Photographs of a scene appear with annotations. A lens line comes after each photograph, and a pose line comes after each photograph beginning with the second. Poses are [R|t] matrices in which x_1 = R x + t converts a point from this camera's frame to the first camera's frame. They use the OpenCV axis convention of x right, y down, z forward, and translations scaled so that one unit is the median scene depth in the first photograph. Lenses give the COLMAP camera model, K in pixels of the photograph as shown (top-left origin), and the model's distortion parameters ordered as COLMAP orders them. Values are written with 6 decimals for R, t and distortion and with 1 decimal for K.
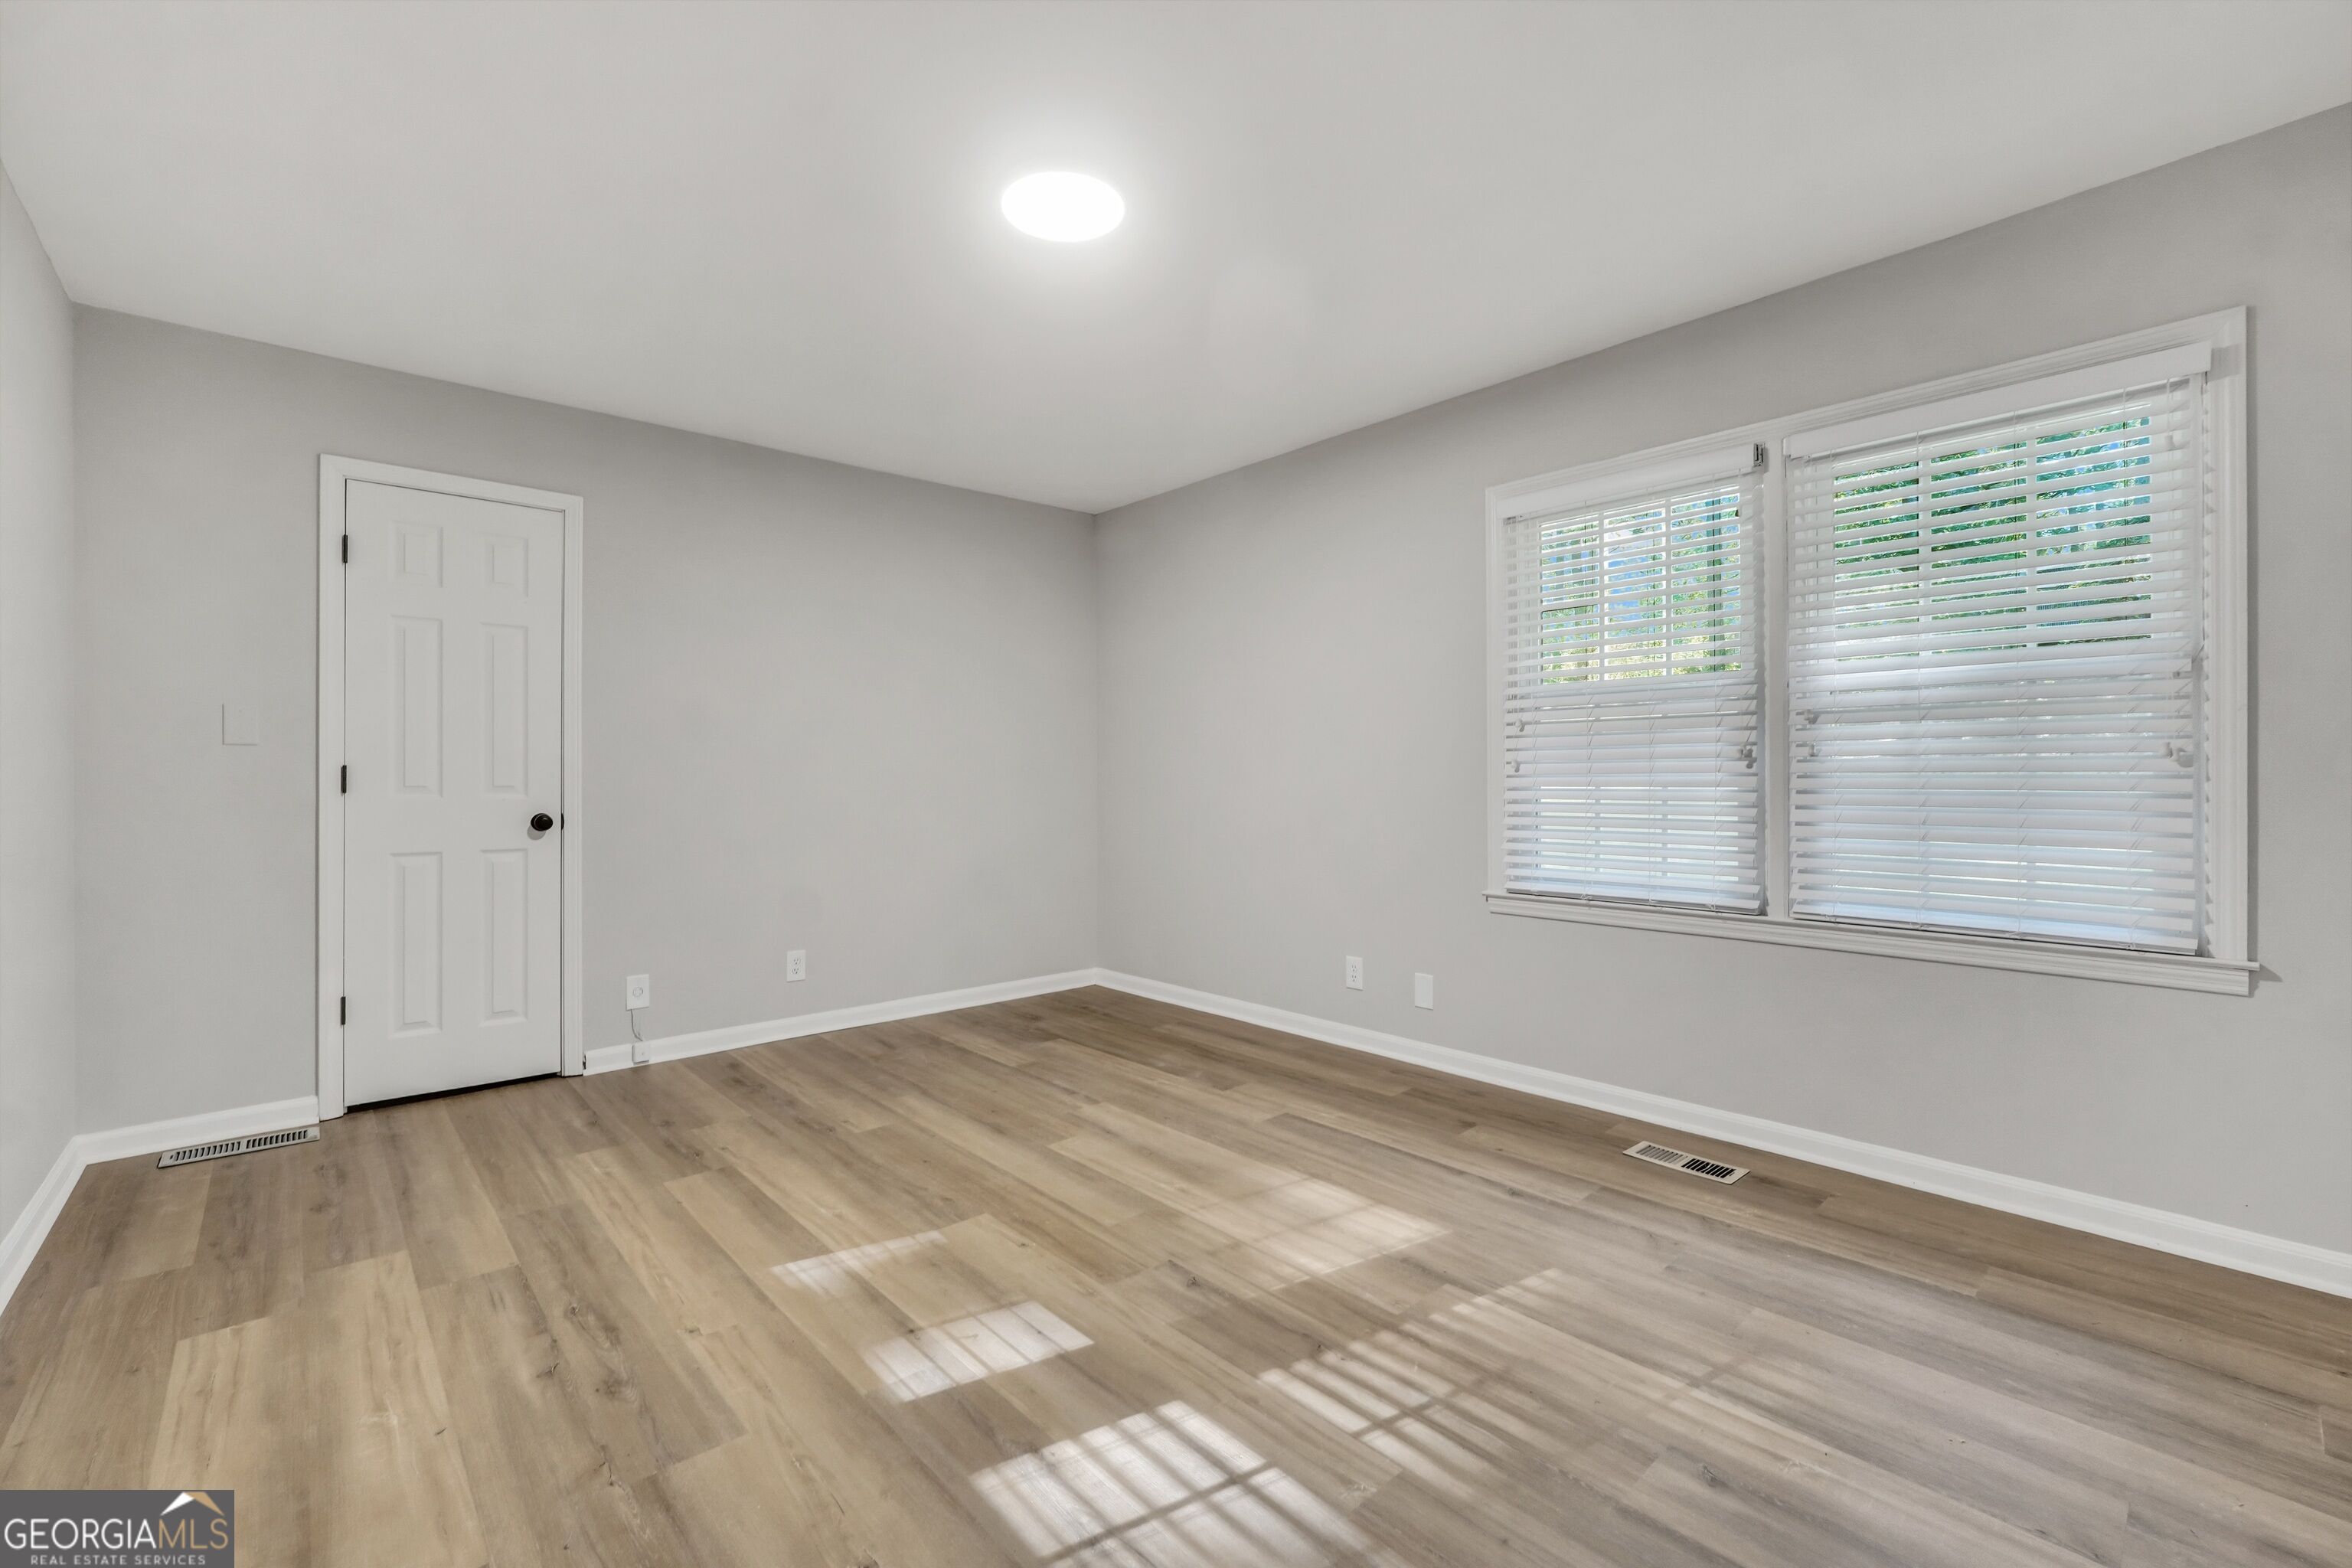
lens RADIAL K [[994.2, 0, 1158.4], [0, 994.2, 768.1], [0, 0, 1]] dist [-0.019175, 0.007257]
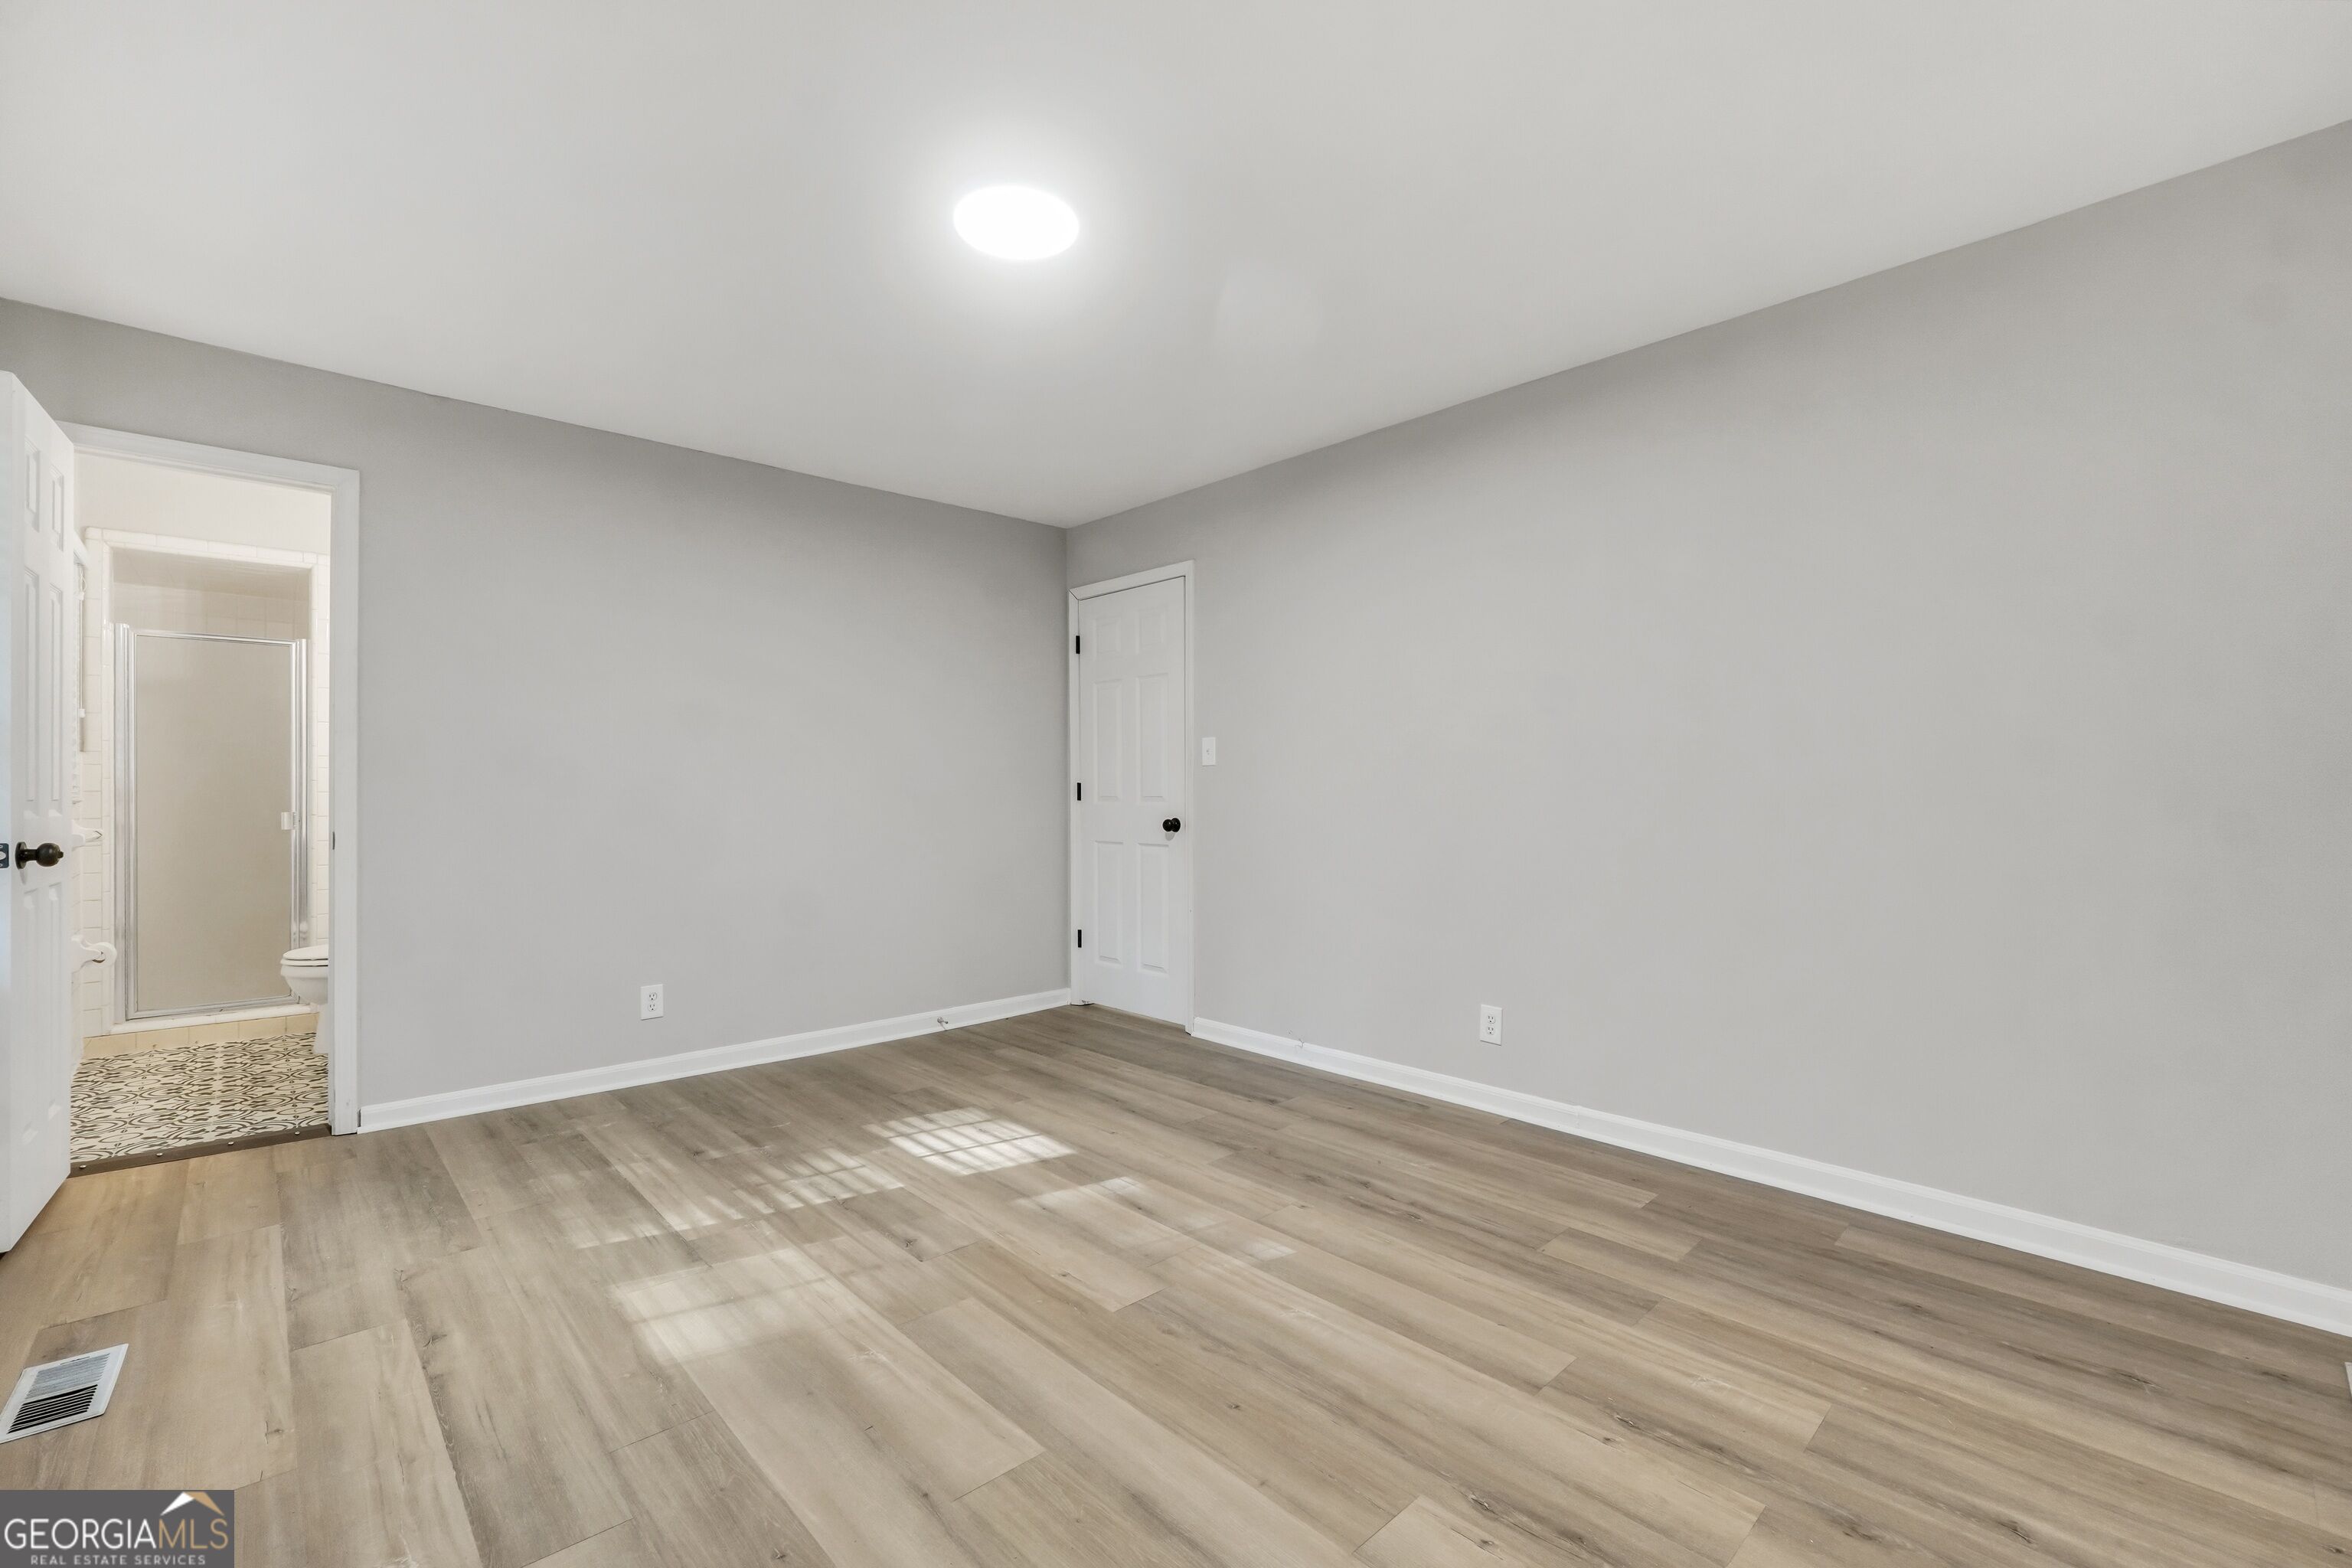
lens RADIAL K [[994.2, 0, 1158.4], [0, 994.2, 768.1], [0, 0, 1]] dist [-0.019175, 0.007257]
pose [[-0.999751, 0.003830, -0.021971, -0.220315], [0.004502, 0.999521, -0.030625, 0.012155], [0.021843, -0.030716, -0.999289, 2.089891]]
